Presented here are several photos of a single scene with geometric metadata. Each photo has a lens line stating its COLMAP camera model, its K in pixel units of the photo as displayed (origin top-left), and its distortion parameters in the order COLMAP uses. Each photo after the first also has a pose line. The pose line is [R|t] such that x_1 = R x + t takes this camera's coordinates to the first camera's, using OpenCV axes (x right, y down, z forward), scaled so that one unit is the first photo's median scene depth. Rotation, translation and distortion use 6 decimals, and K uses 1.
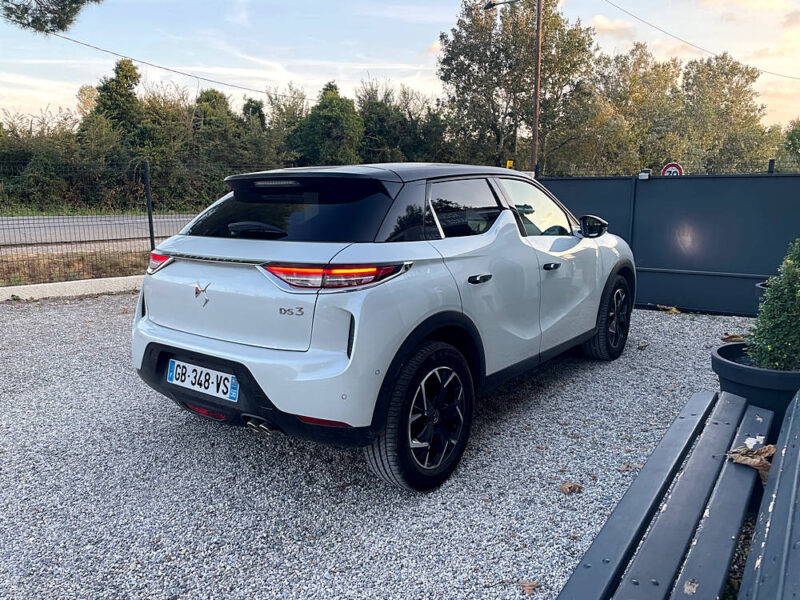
lens RADIAL K [[599.5, 0, 400.0], [0, 599.5, 300.0], [0, 0, 1]] dist [0.097897, -0.114857]
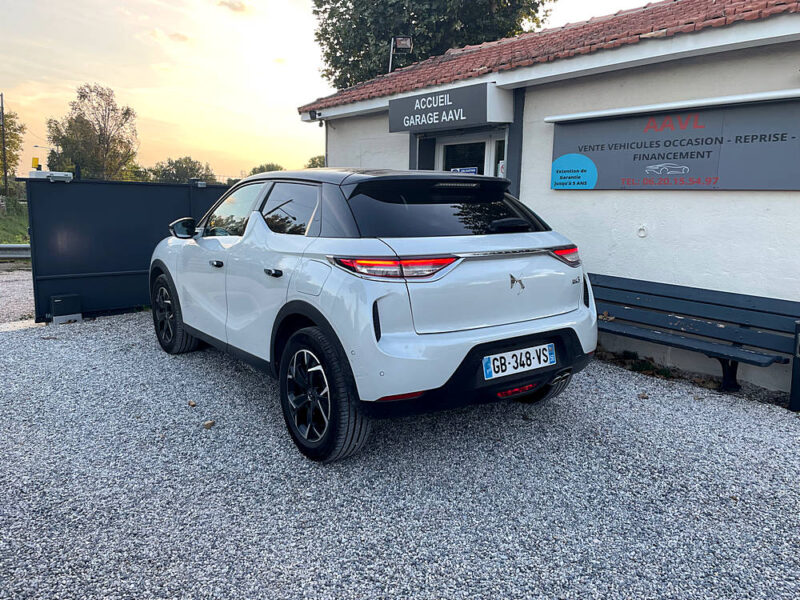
lens RADIAL K [[599.5, 0, 400.0], [0, 599.5, 300.0], [0, 0, 1]] dist [0.097897, -0.114857]
pose [[0.284235, -0.146953, 0.947425, -1.184966], [0.163749, 0.981105, 0.103051, -0.106813], [-0.944667, 0.125849, 0.302928, 0.718255]]
